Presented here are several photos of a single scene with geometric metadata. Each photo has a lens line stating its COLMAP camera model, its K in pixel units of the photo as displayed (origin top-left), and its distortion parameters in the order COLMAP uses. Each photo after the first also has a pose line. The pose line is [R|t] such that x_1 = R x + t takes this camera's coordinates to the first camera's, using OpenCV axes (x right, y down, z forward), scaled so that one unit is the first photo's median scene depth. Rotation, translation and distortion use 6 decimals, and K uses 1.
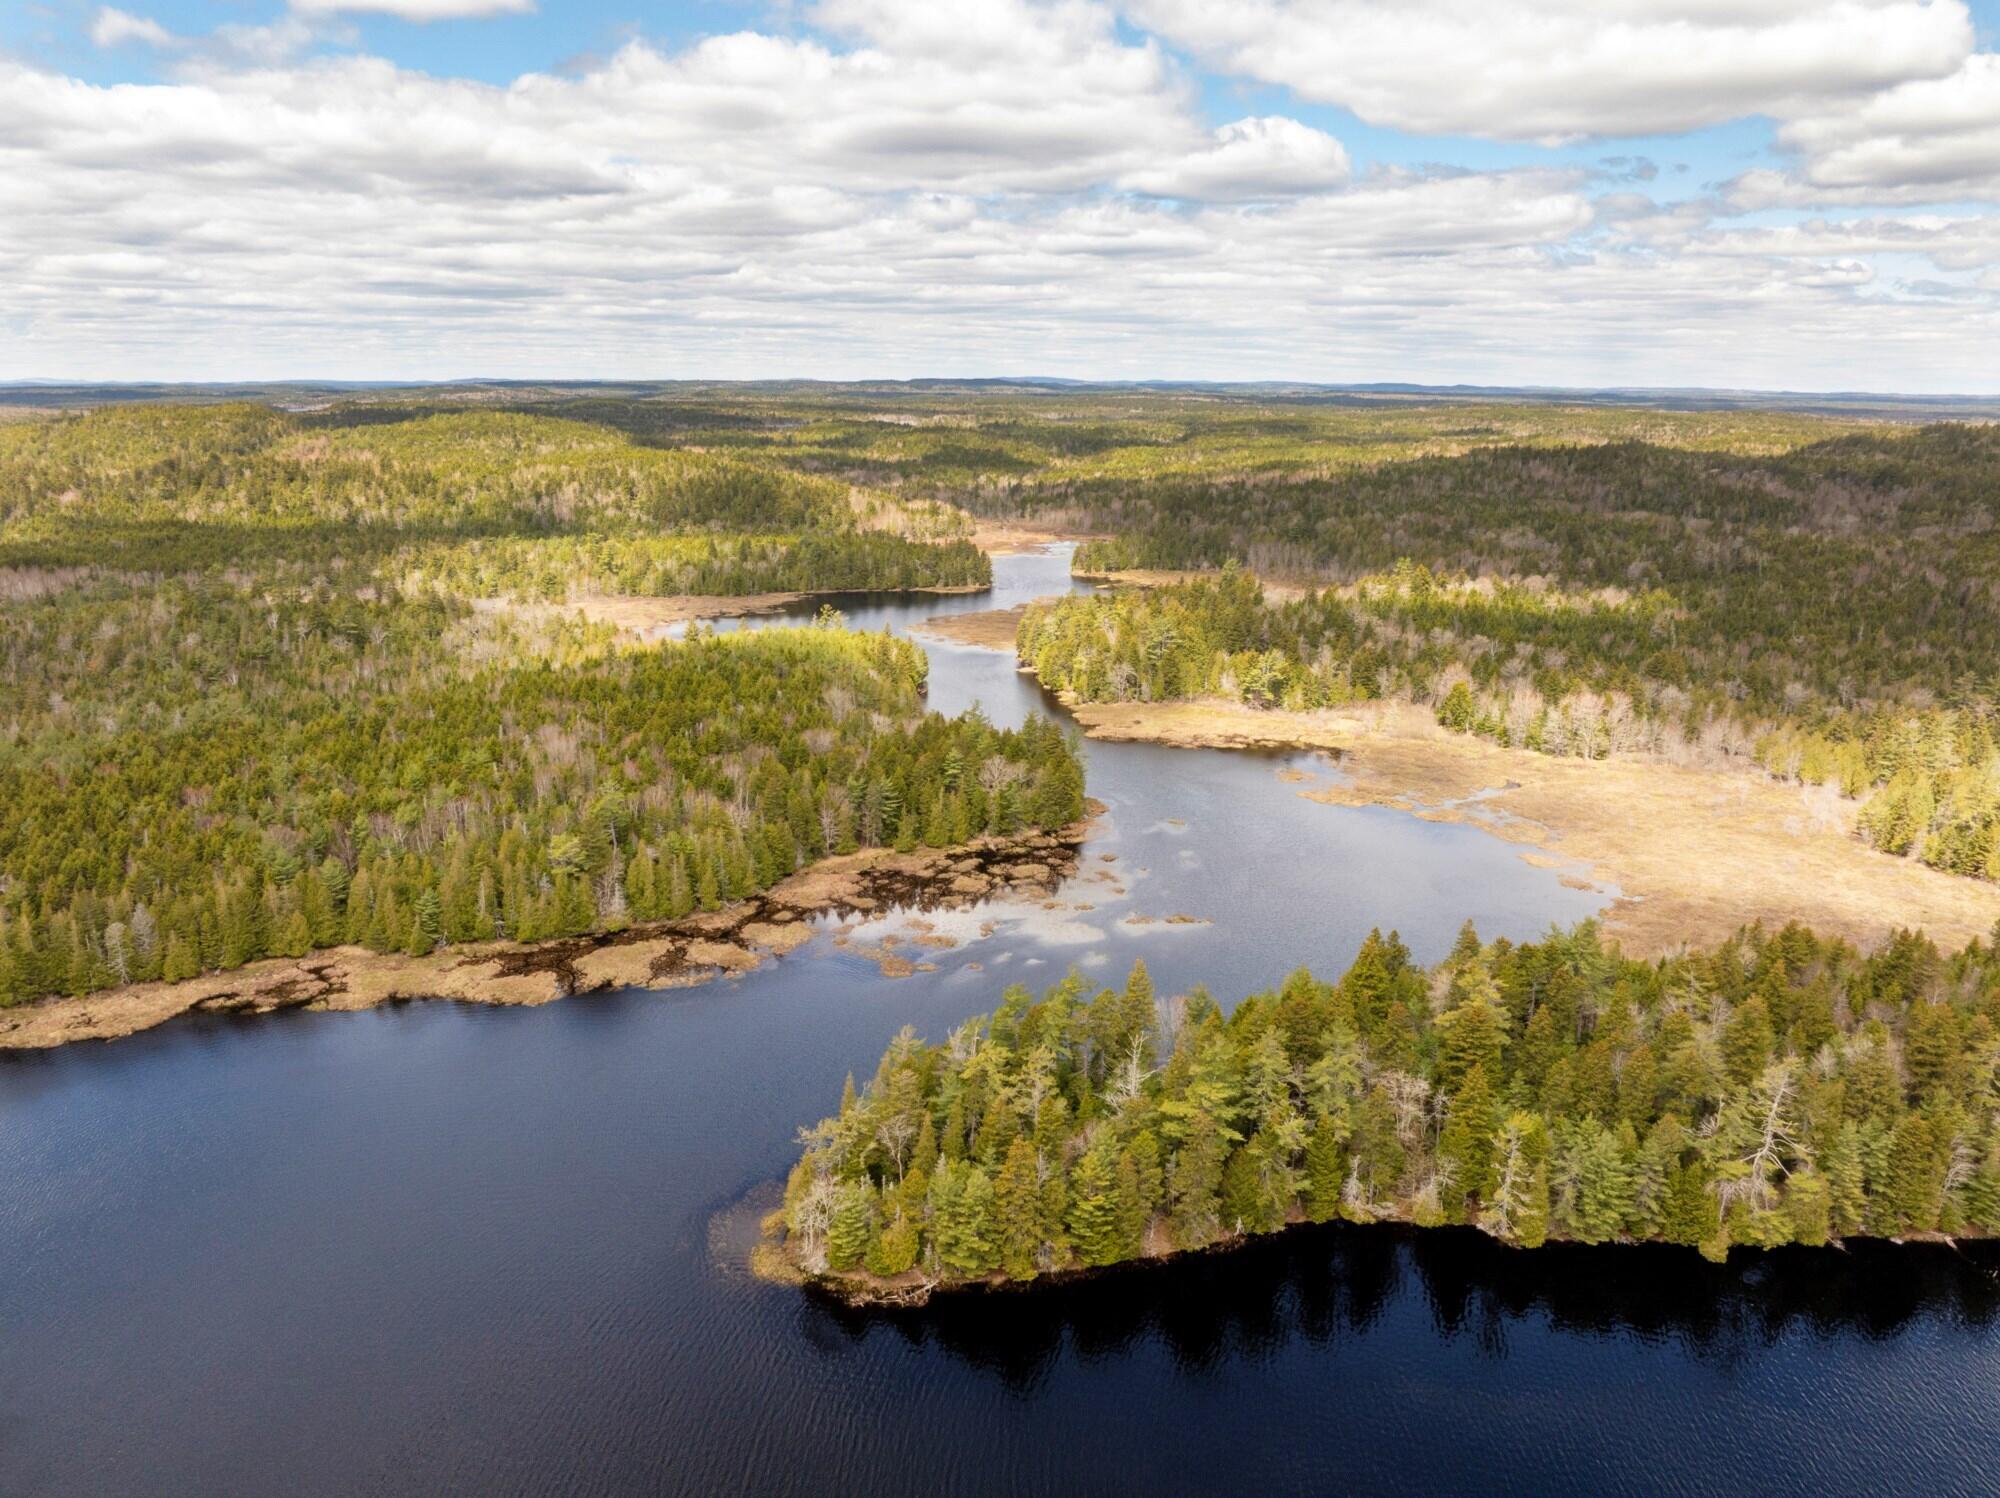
lens RADIAL K [[1405.7, 0, 1000.0], [0, 1405.7, 749.0], [0, 0, 1]] dist [-0.031361, -0.017472]
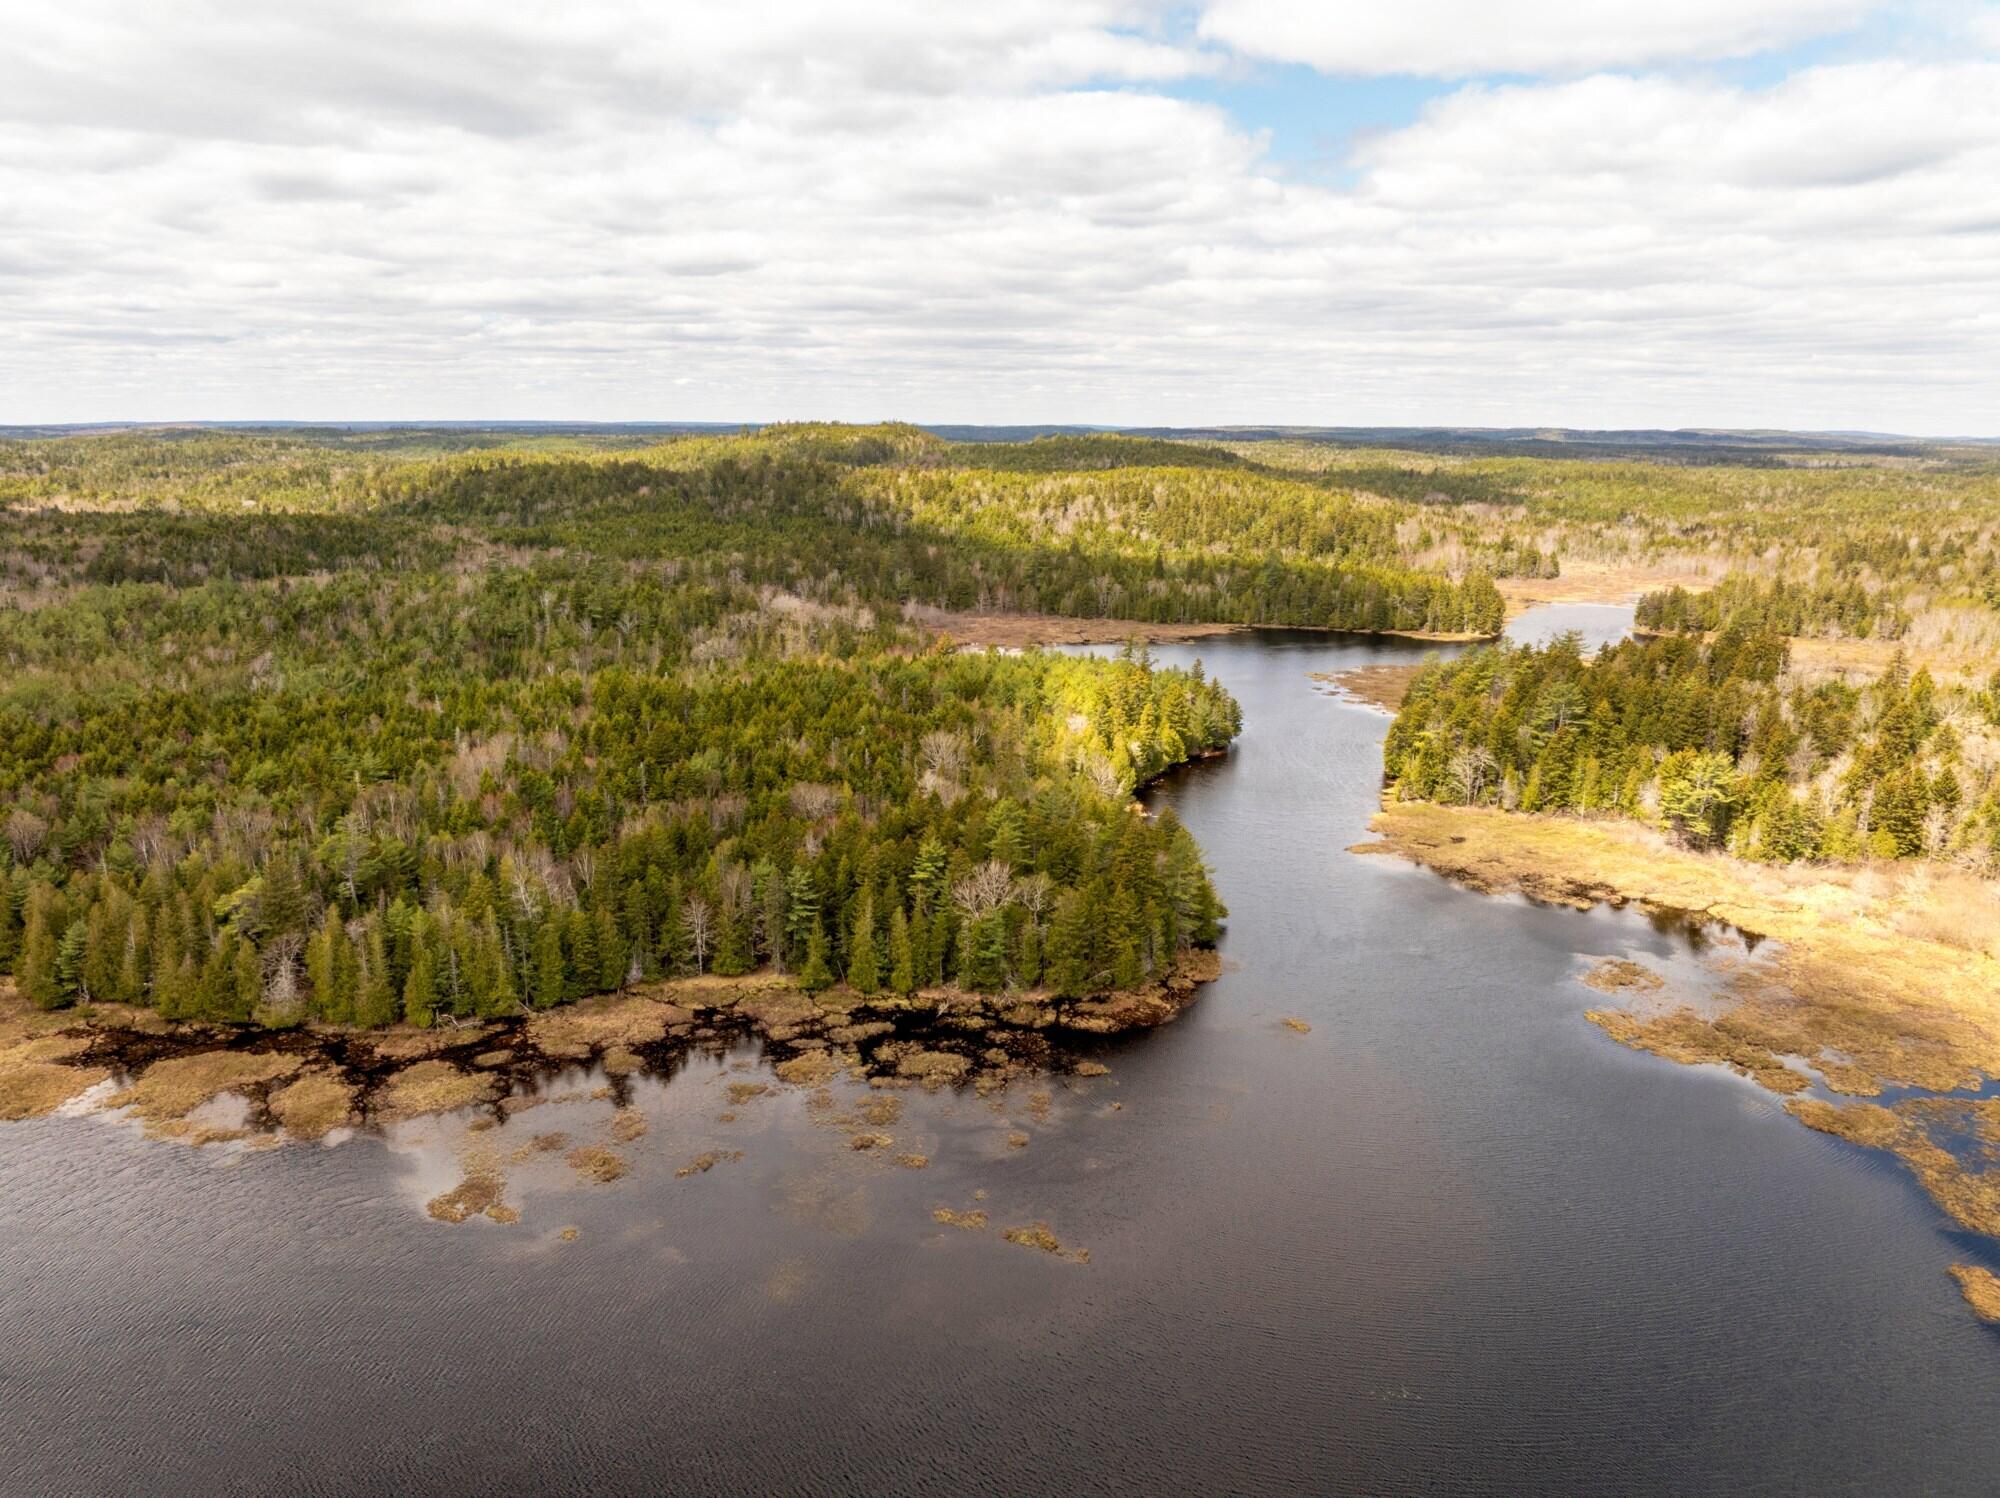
lens RADIAL K [[1405.7, 0, 1000.0], [0, 1405.7, 749.0], [0, 0, 1]] dist [-0.031361, -0.017472]
pose [[0.870380, 0.112456, -0.479367, 0.206240], [-0.128707, 0.991682, -0.001049, -0.030983], [0.475261, 0.062611, 0.877614, 0.327443]]
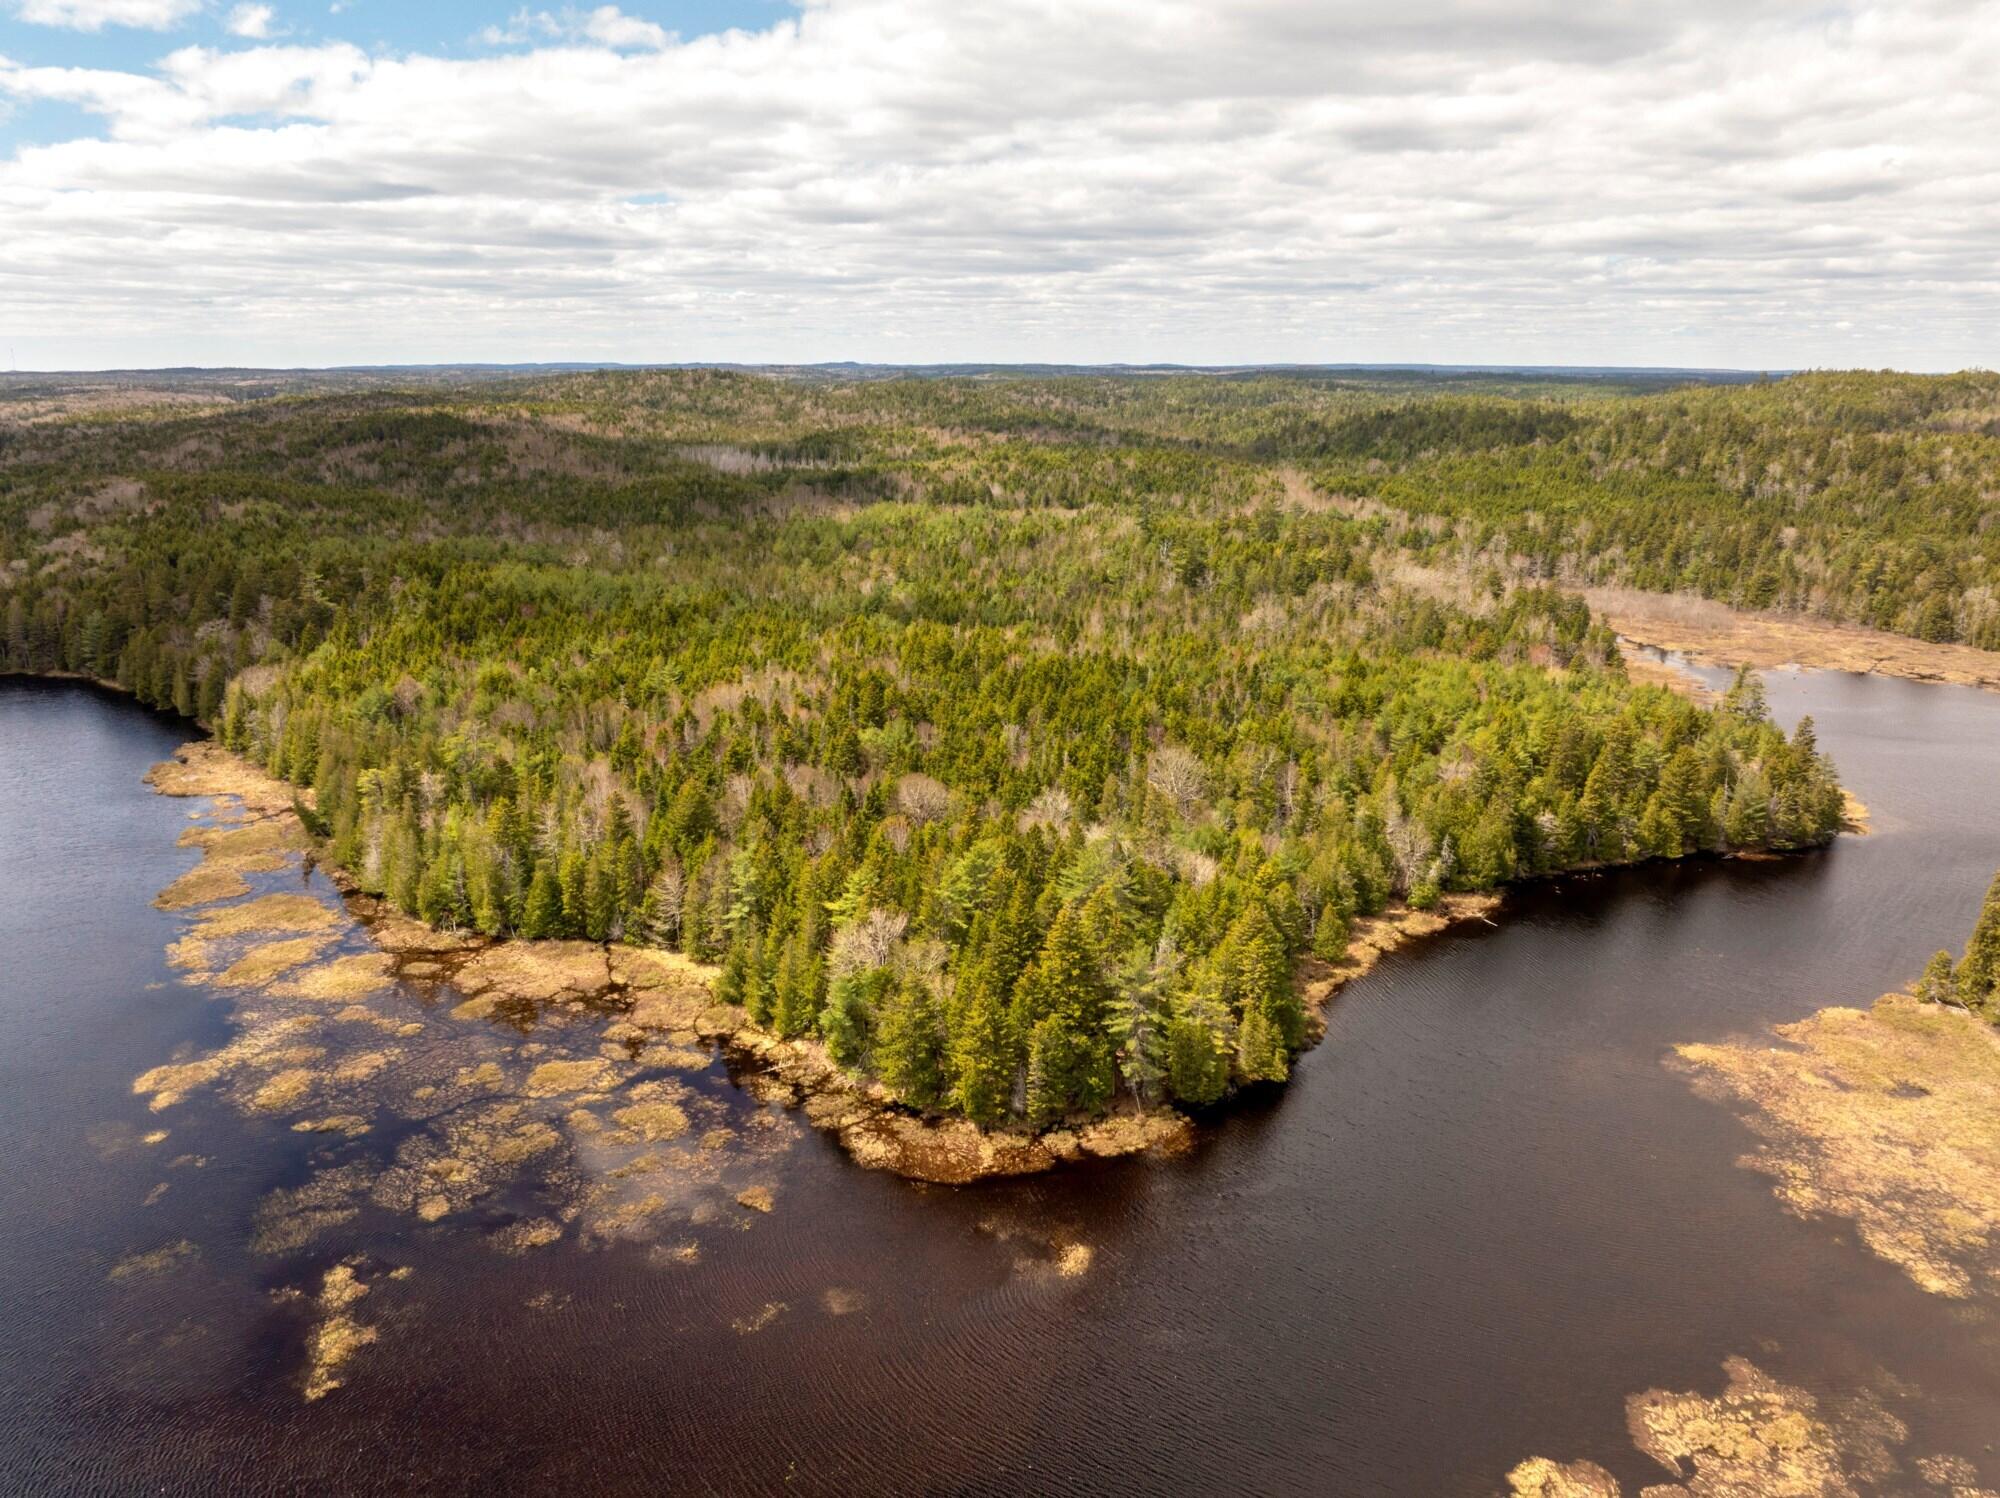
lens RADIAL K [[1405.7, 0, 1000.0], [0, 1405.7, 749.0], [0, 0, 1]] dist [-0.031361, -0.017472]
pose [[0.297820, 0.249591, -0.921416, 0.320210], [-0.245319, 0.952811, 0.178804, -0.105028], [0.922563, 0.172789, 0.344995, 0.612054]]
